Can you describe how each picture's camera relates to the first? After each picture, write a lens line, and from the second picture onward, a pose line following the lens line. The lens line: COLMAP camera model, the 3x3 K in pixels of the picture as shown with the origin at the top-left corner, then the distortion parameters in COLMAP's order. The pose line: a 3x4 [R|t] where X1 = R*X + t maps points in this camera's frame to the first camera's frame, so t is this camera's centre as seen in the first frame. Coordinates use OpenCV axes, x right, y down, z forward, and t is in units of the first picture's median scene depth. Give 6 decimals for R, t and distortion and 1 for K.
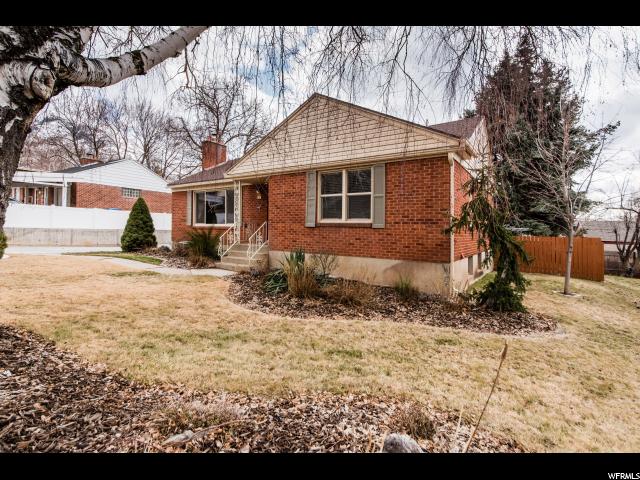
lens RADIAL K [[294.4, 0, 311.0], [0, 294.4, 237.6], [0, 0, 1]] dist [0.000820, -0.000220]
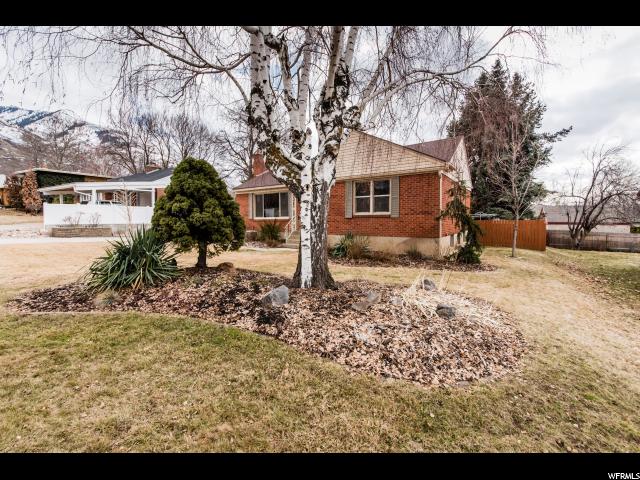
lens RADIAL K [[260.0, 0, 322.6], [0, 260.0, 245.9], [0, 0, 1]] dist [0.000342, -0.000353]
pose [[0.999273, -0.028948, 0.024826, -0.177974], [0.026980, 0.996723, 0.076261, 0.001744], [-0.026952, -0.075536, 0.996779, -0.357624]]
